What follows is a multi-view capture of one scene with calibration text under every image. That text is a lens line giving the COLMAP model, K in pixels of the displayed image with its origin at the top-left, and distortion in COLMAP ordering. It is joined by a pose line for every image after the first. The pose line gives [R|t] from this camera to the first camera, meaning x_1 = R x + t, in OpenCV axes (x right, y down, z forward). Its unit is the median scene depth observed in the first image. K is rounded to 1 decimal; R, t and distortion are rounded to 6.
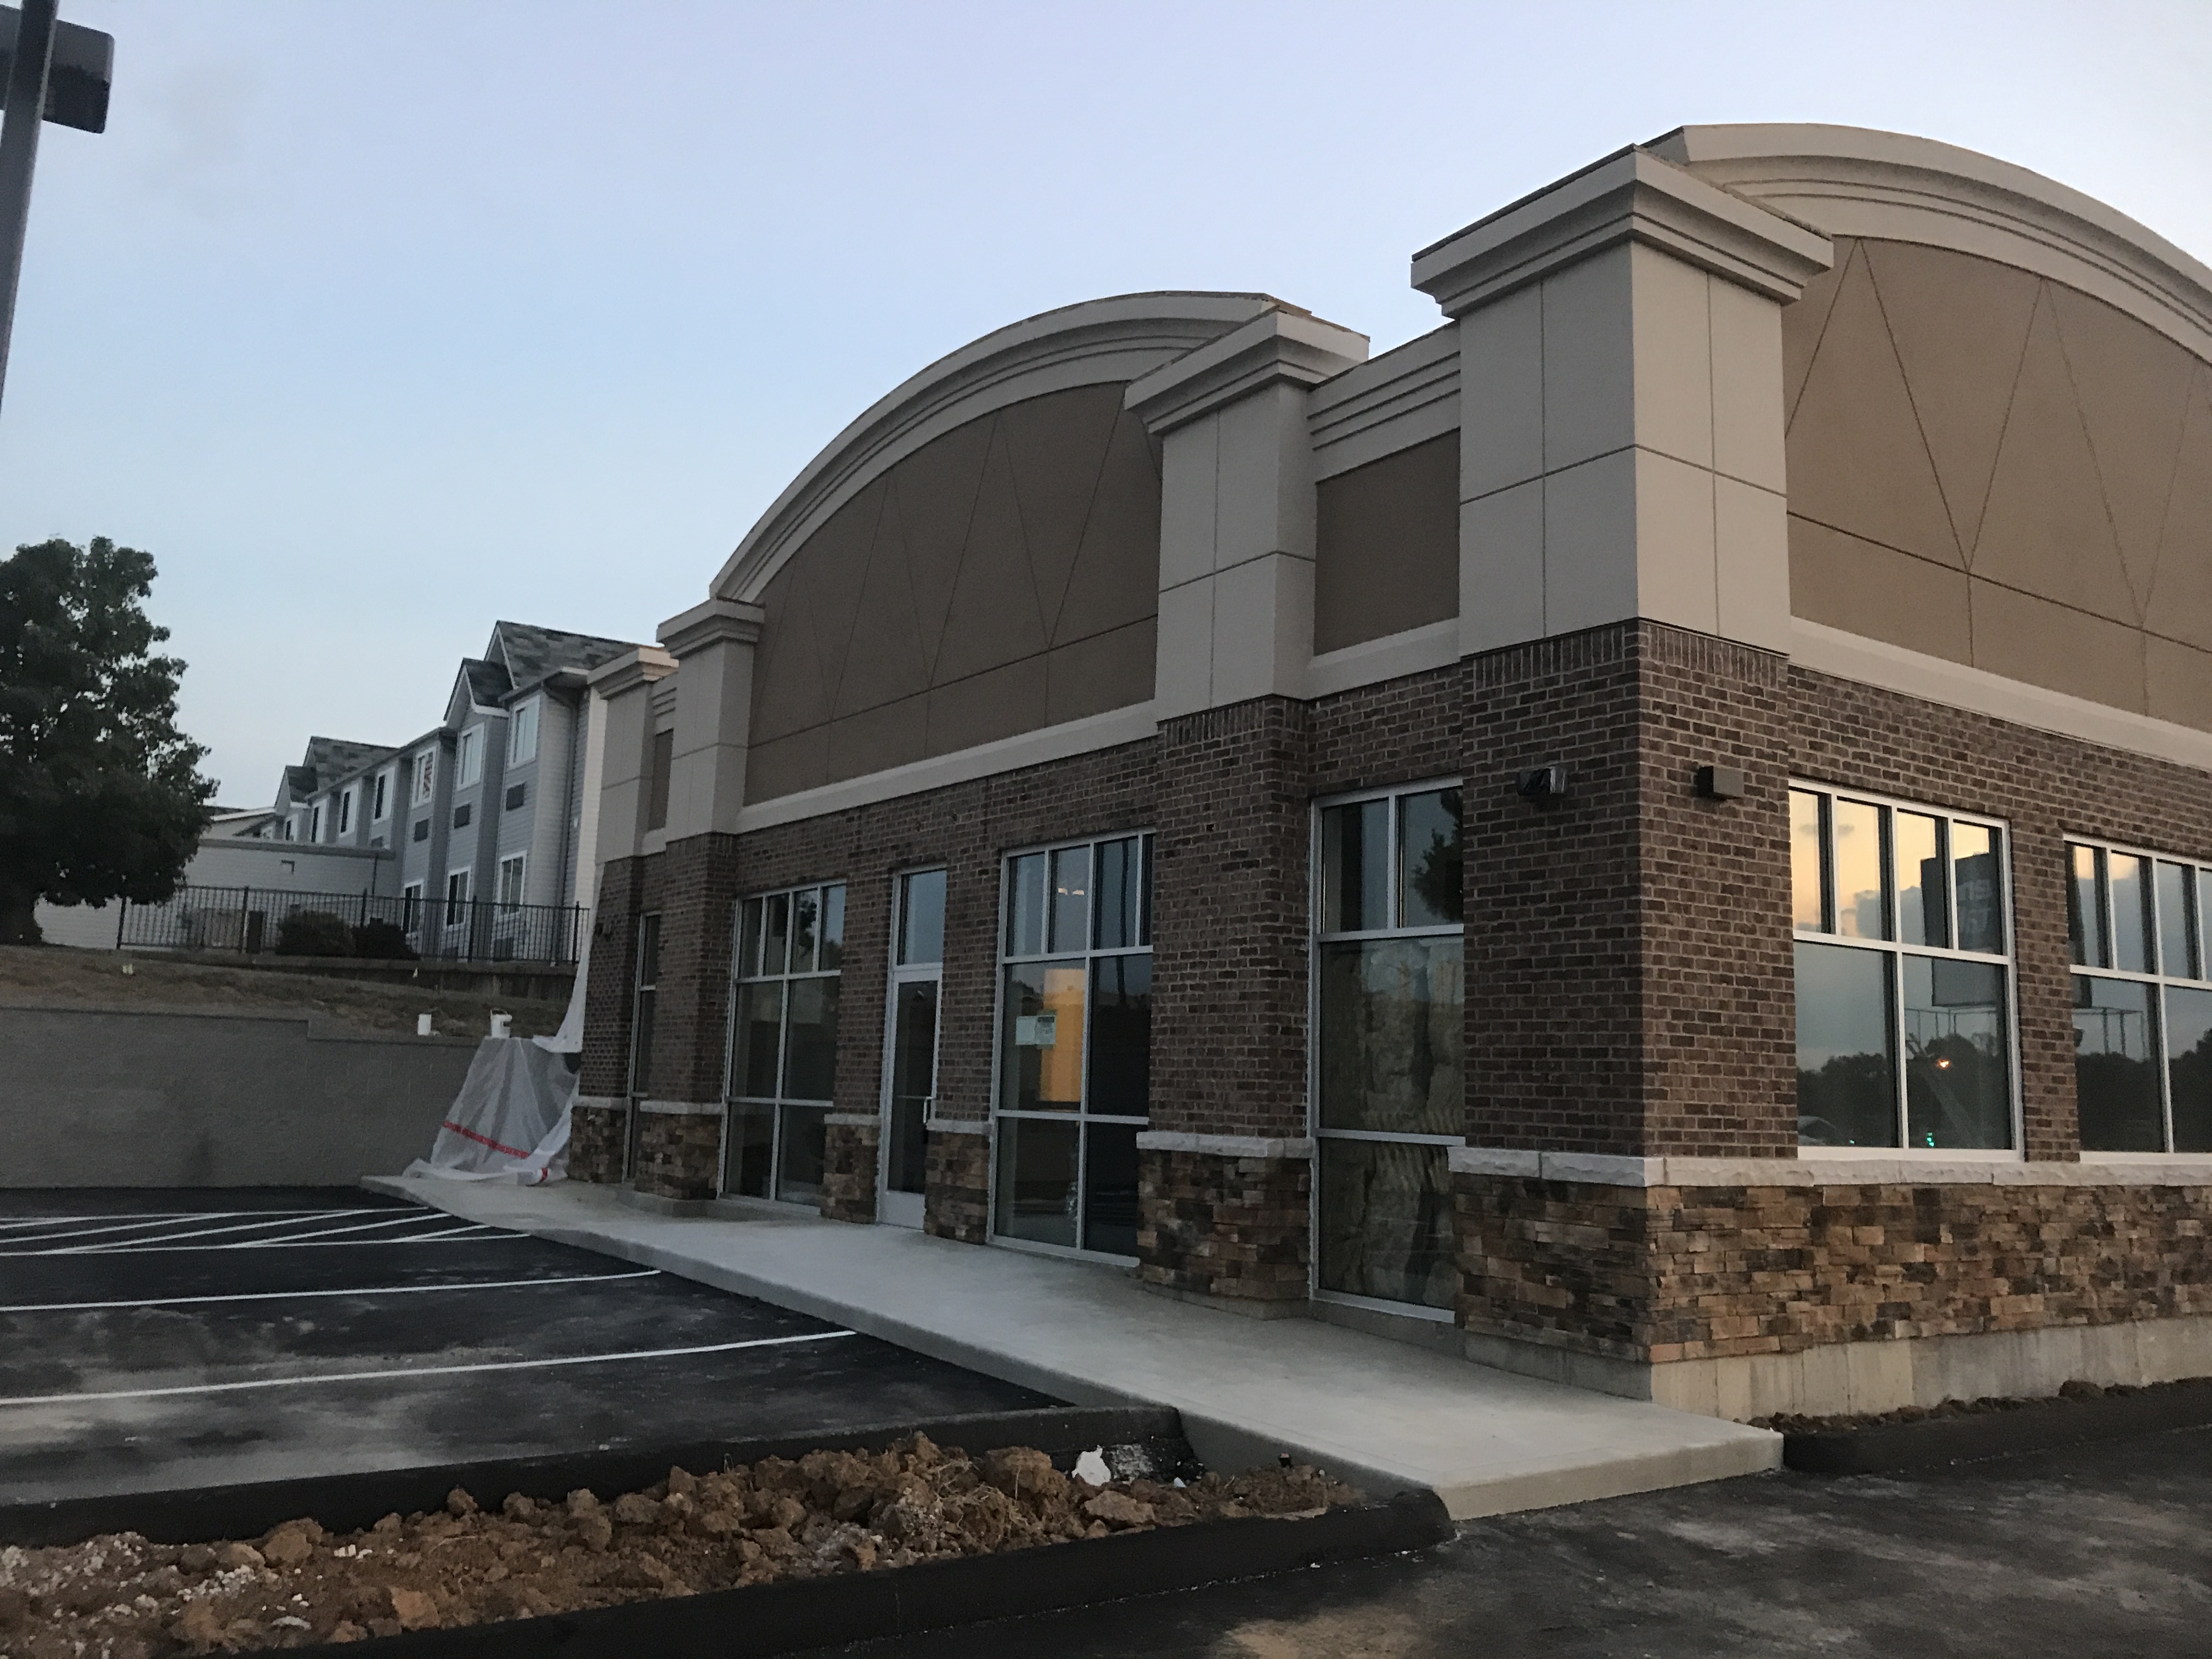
lens RADIAL K [[1818.5, 0, 1097.1], [0, 1818.5, 810.2], [0, 0, 1]] dist [0.165273, -0.511486]
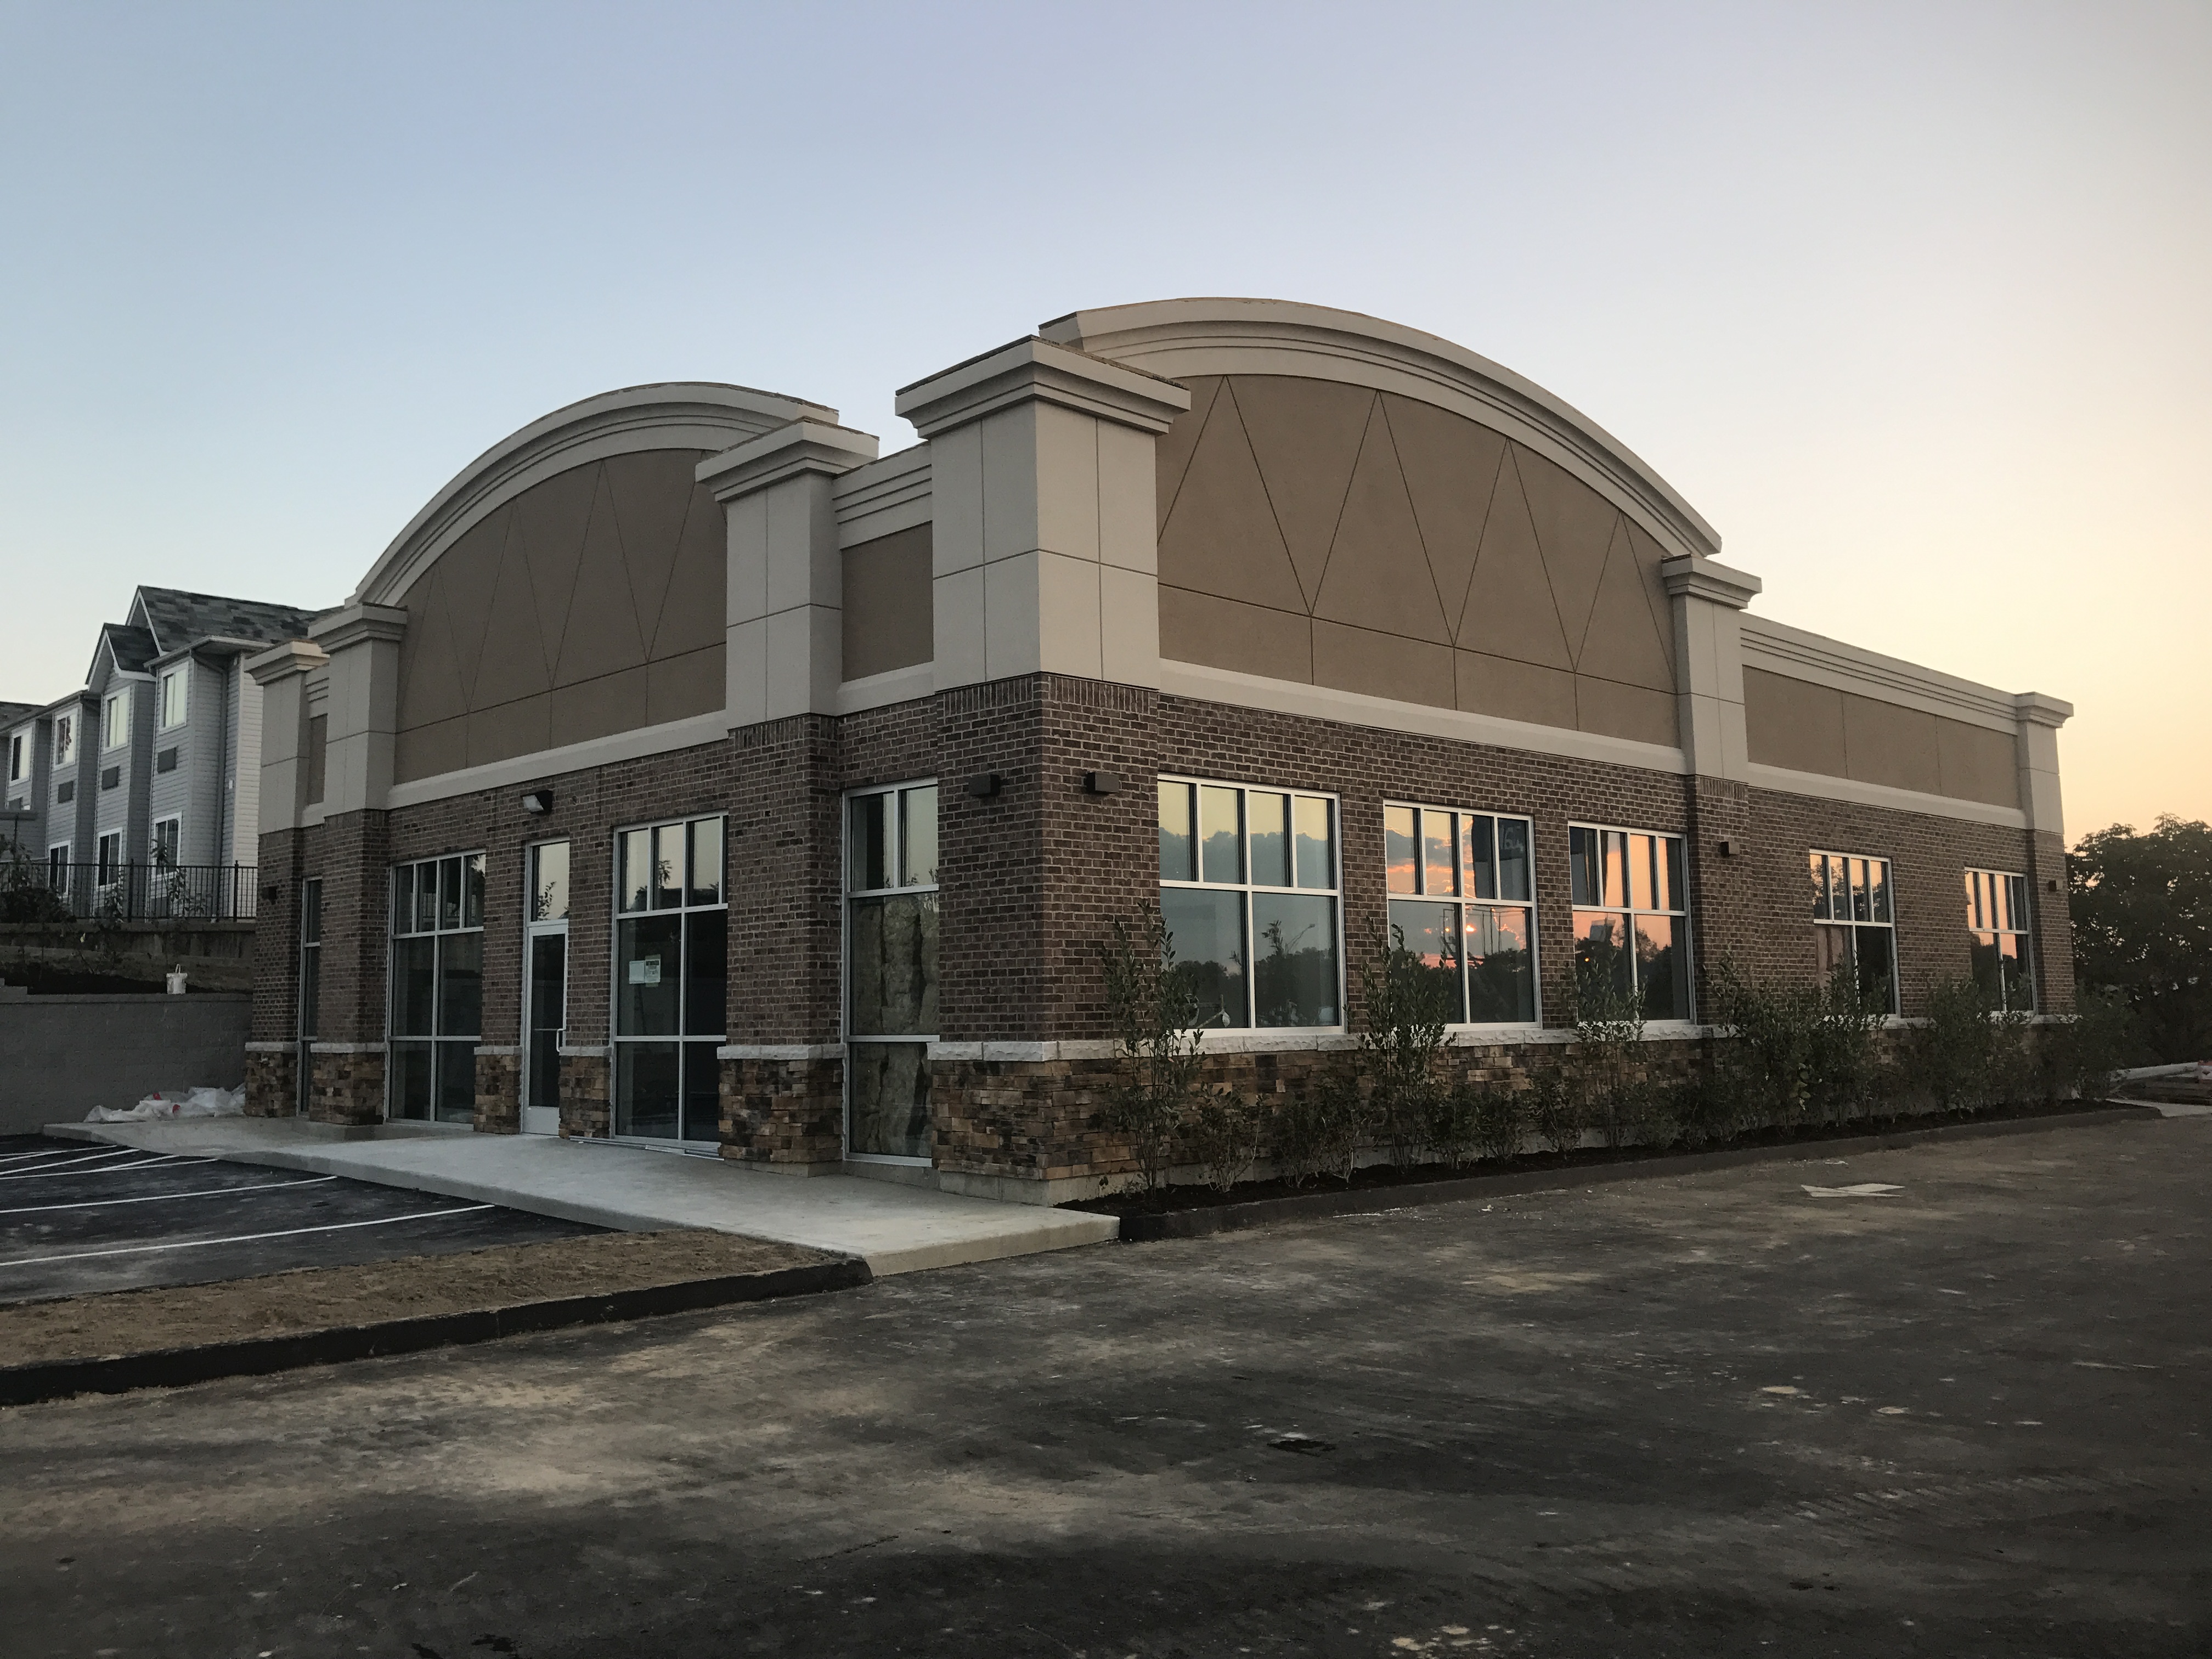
lens RADIAL K [[1810.1, 0, 1106.3], [0, 1810.1, 810.6], [0, 0, 1]] dist [0.069856, -0.091566]
pose [[0.984541, -0.029015, 0.172733, 0.079083], [0.021321, 0.998703, 0.046230, -0.049068], [-0.173851, -0.041832, 0.983883, -0.336707]]
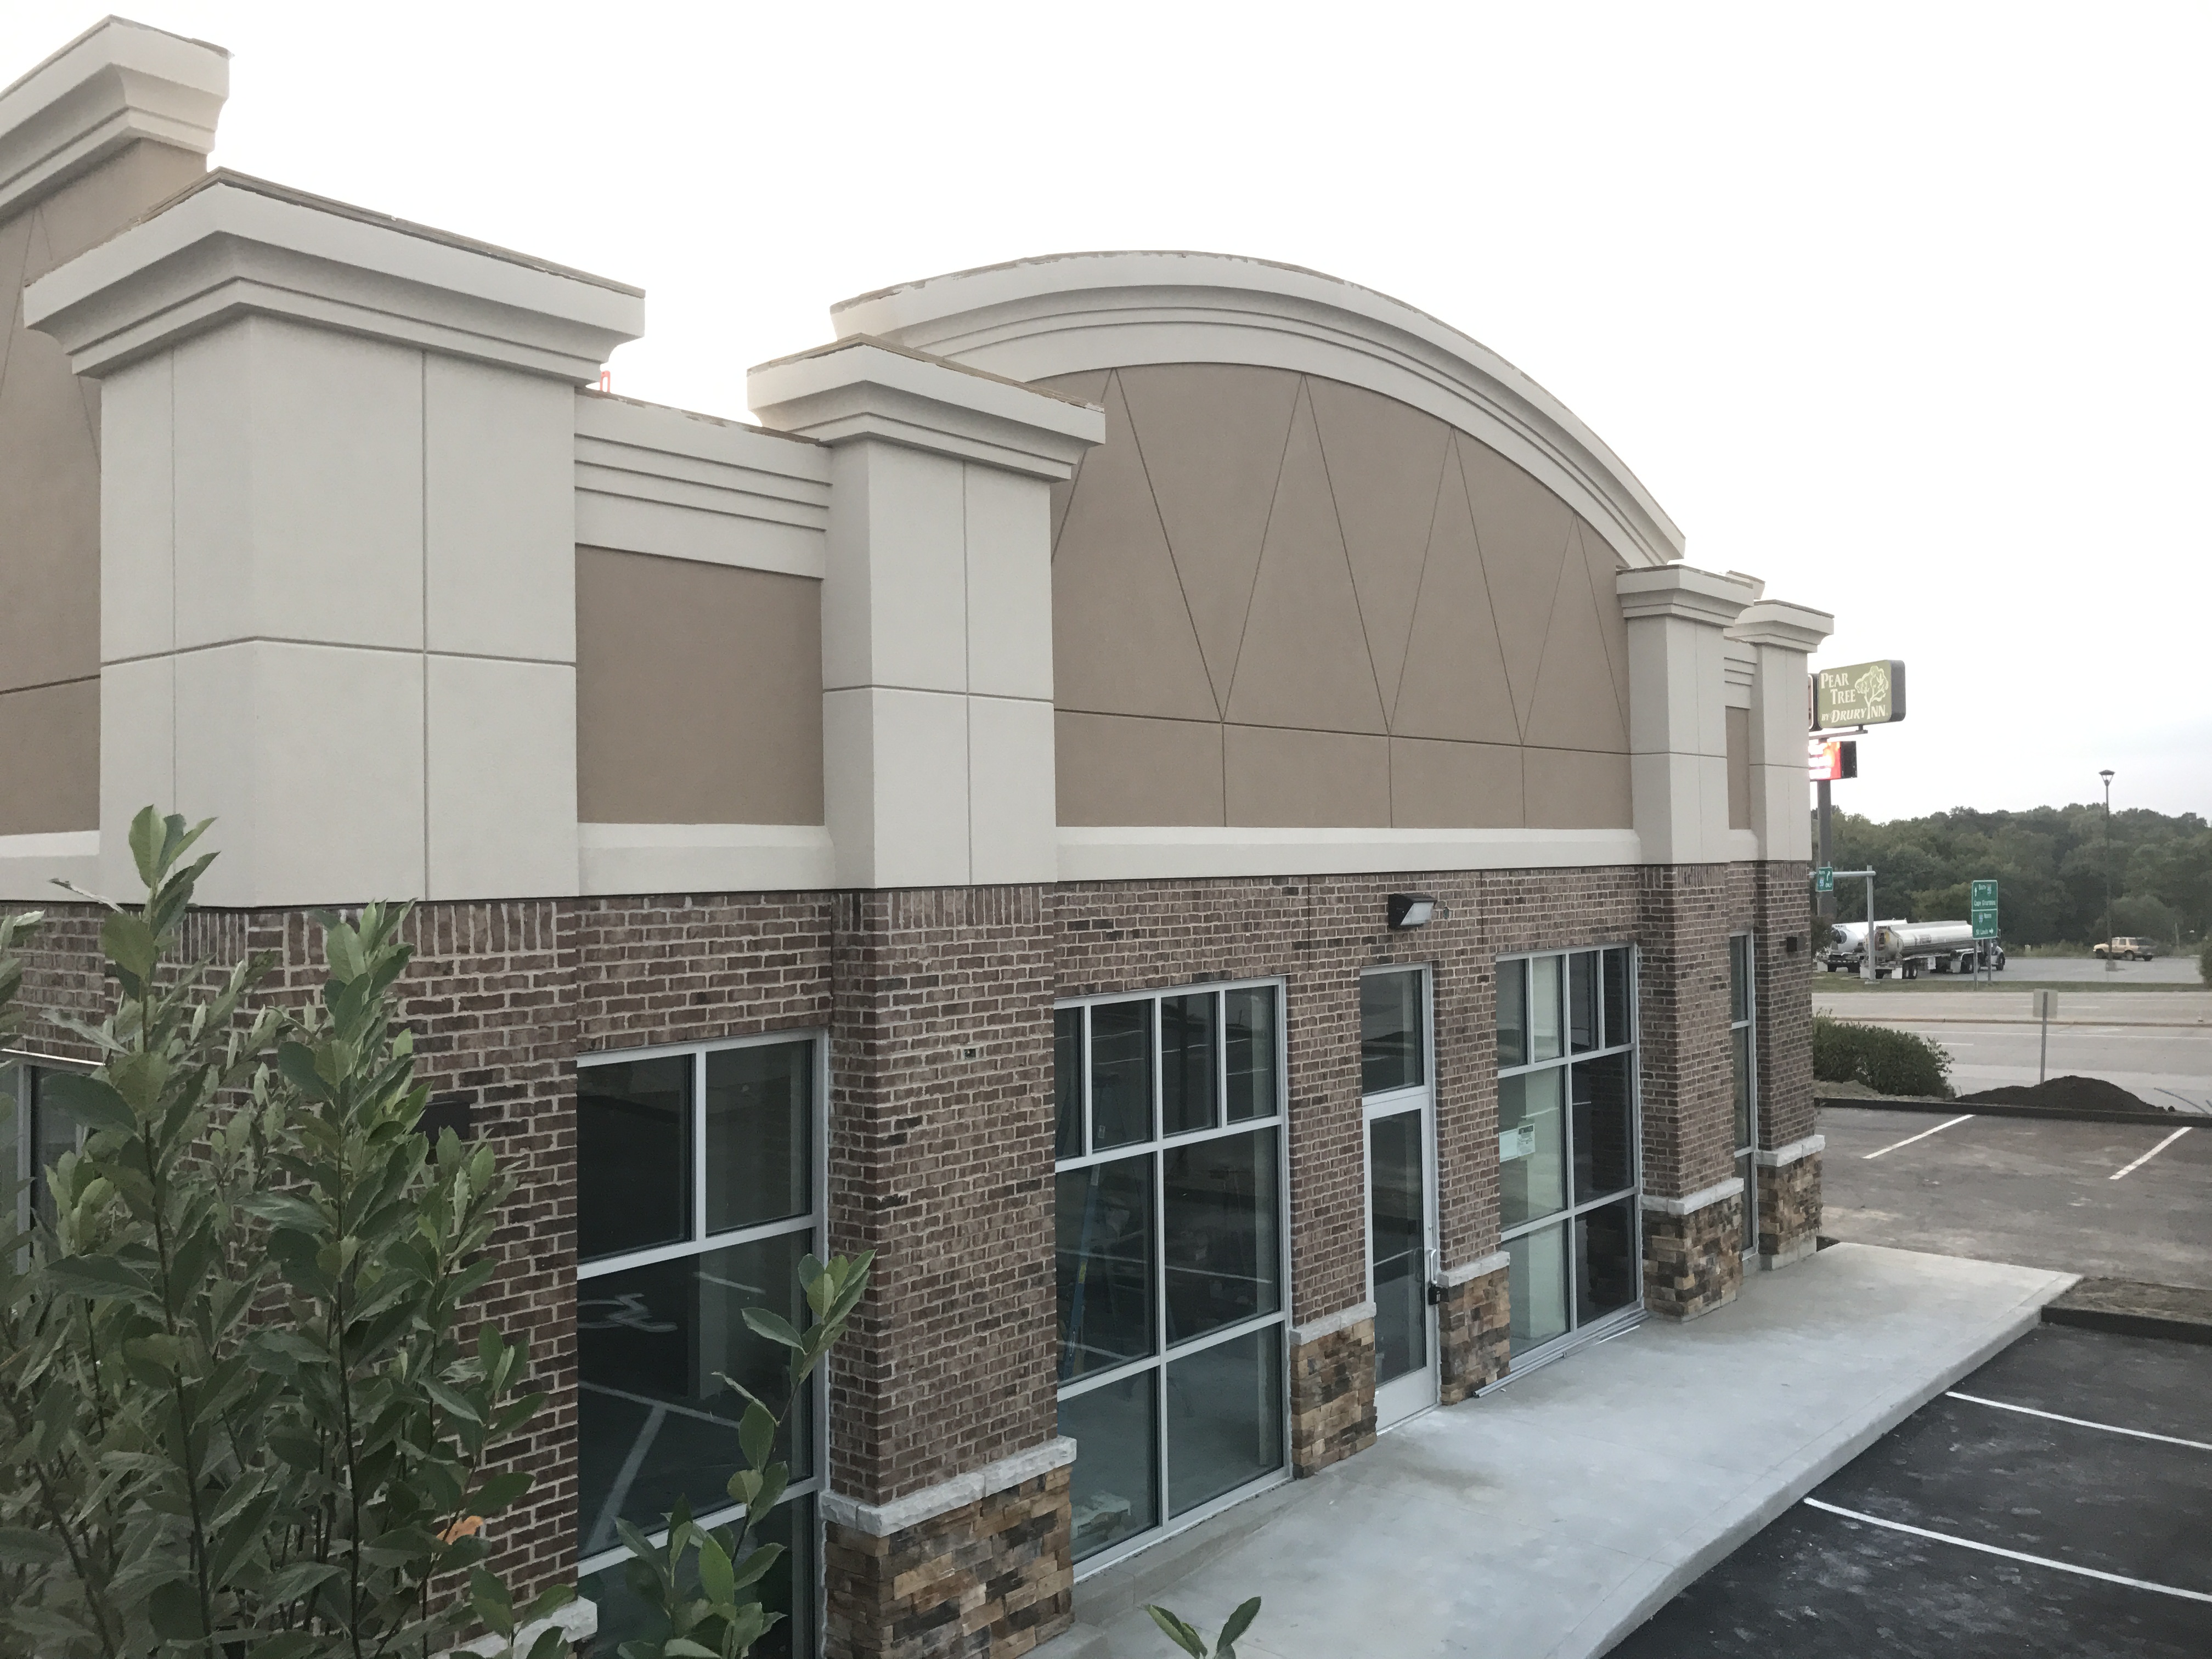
lens RADIAL K [[1818.5, 0, 1097.1], [0, 1818.5, 810.2], [0, 0, 1]] dist [0.165273, -0.511486]
pose [[-0.273789, -0.008151, 0.961755, -1.120599], [-0.143364, 0.989139, -0.032430, 0.011170], [-0.951045, -0.146760, -0.271984, 1.843367]]
